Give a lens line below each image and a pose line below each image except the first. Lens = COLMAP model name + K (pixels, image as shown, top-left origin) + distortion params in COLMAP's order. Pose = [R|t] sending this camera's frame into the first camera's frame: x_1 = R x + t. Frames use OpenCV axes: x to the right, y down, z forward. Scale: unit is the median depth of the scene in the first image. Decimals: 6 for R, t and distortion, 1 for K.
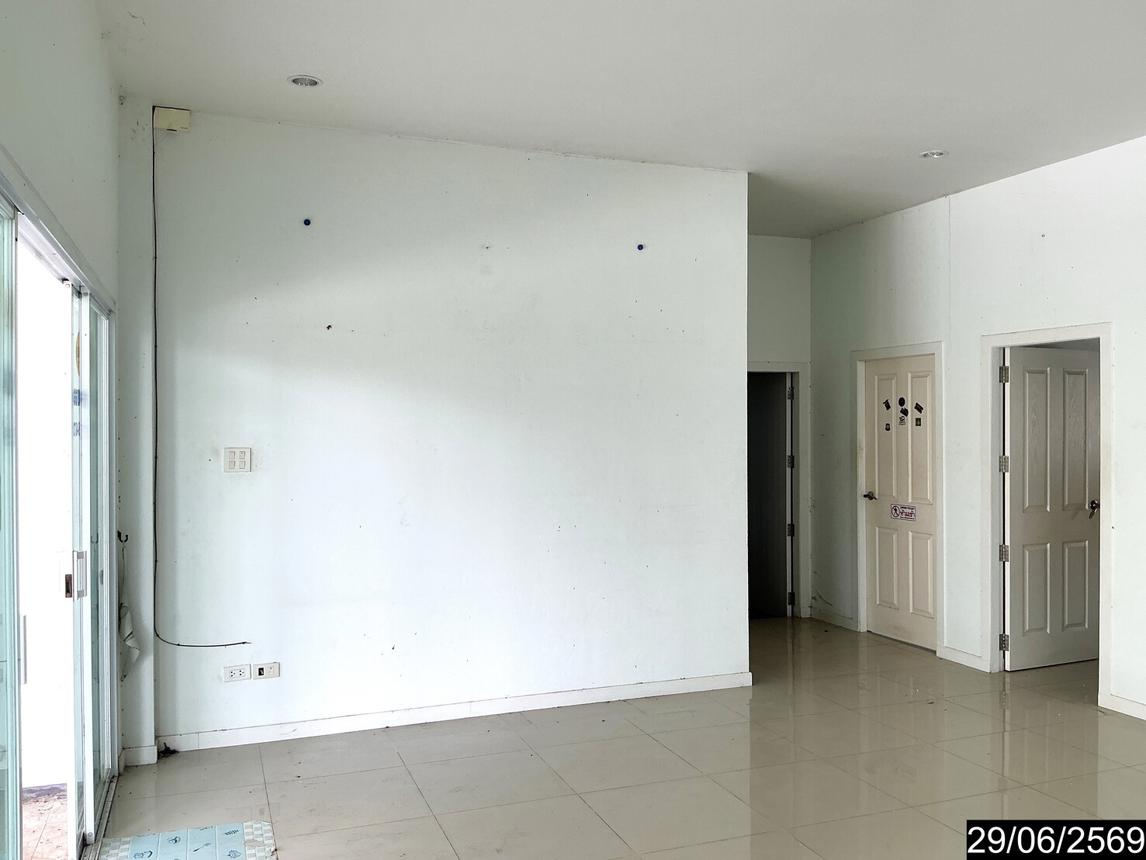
lens RADIAL K [[963.2, 0, 573.0], [0, 963.2, 430.0], [0, 0, 1]] dist [0.108793, -0.249074]
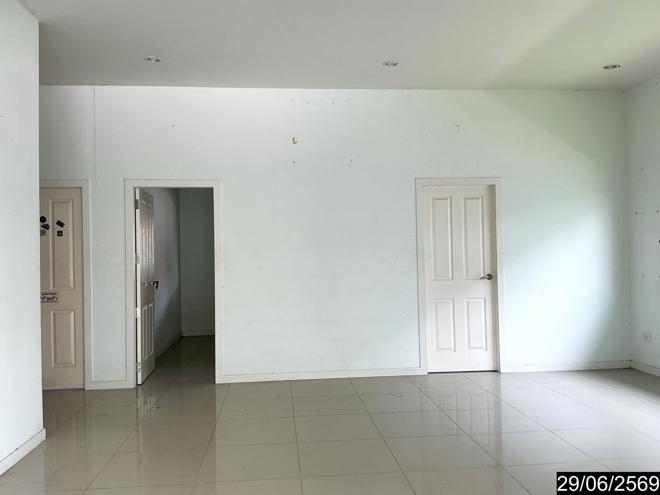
lens RADIAL K [[562.2, 0, 330.4], [0, 562.2, 243.6], [0, 0, 1]] dist [0.090539, -0.002334]
pose [[0.254168, 0.013605, 0.967064, -0.388652], [0.026641, 0.999423, -0.021062, 0.037299], [-0.966793, 0.031117, 0.253659, 0.412475]]
